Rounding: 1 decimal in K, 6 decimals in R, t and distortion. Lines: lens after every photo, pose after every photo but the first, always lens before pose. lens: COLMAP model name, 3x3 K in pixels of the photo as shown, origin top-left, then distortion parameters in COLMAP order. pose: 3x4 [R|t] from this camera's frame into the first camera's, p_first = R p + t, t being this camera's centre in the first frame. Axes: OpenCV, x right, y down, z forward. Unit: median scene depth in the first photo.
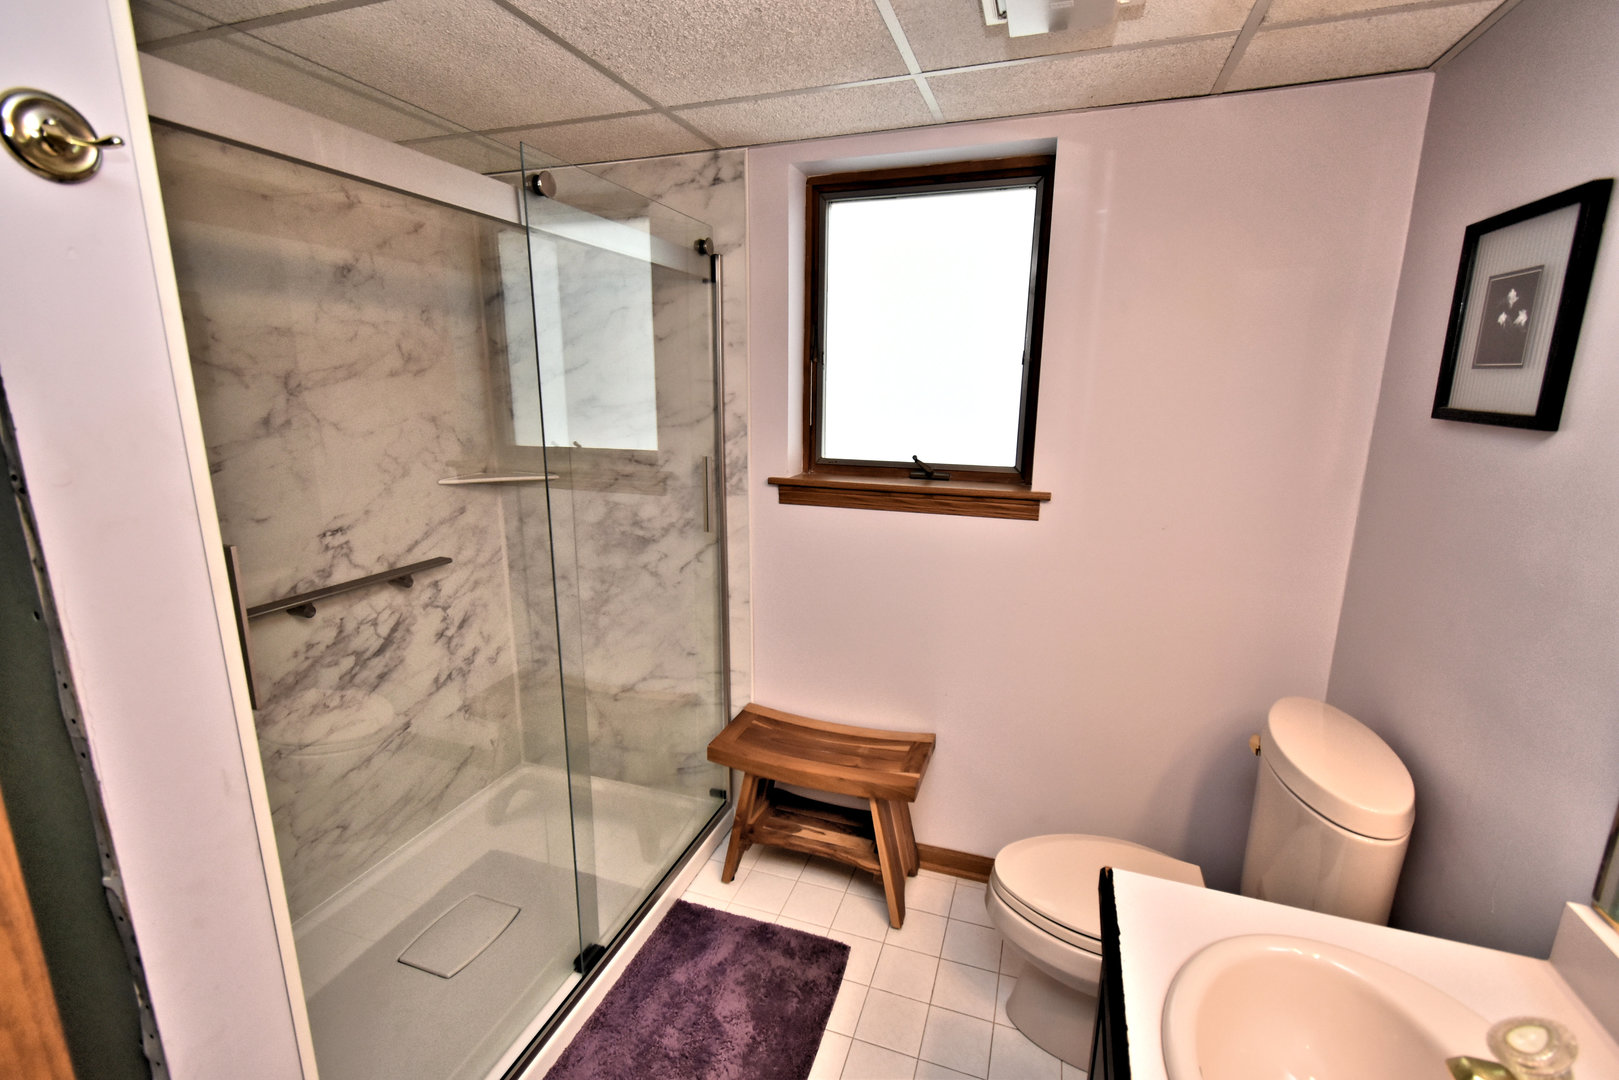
lens RADIAL K [[715.9, 0, 810.4], [0, 715.9, 544.1], [0, 0, 1]] dist [0.011400, -0.005911]
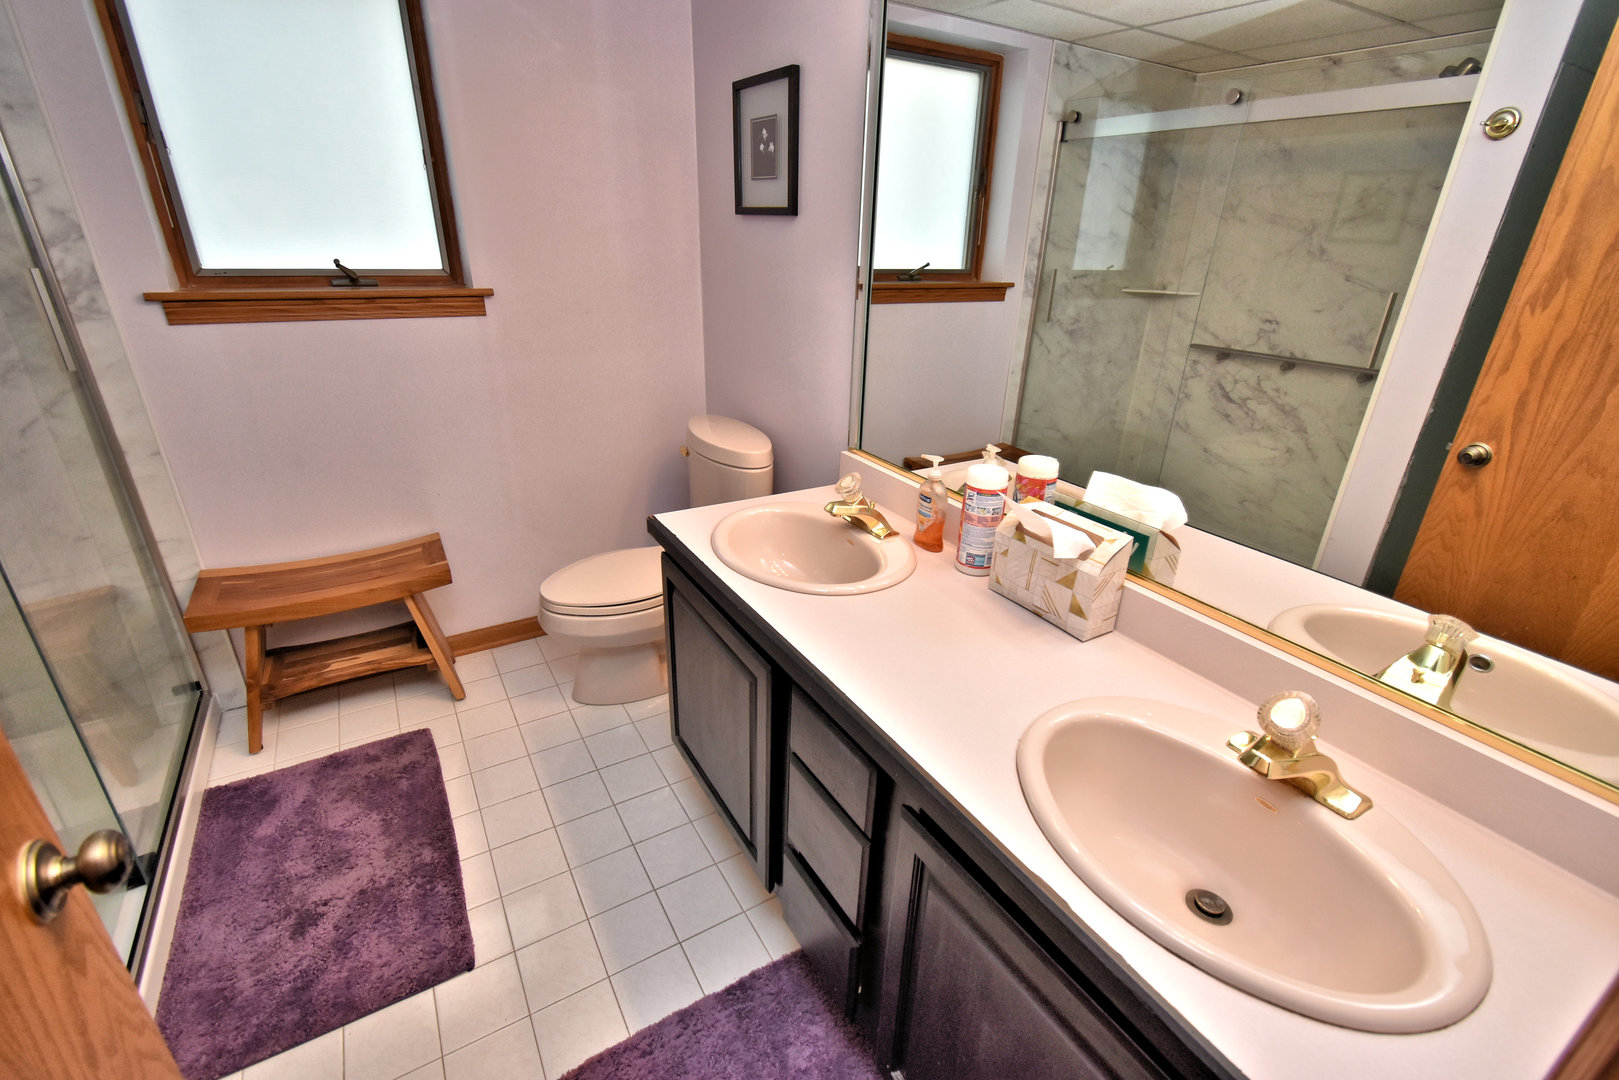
lens RADIAL K [[715.9, 0, 810.4], [0, 715.9, 544.1], [0, 0, 1]] dist [0.011400, -0.005911]
pose [[0.635604, -0.302778, 0.710164, -0.255255], [0.151741, 0.950936, 0.269622, 0.077515], [-0.756956, -0.063612, 0.650363, -0.138557]]
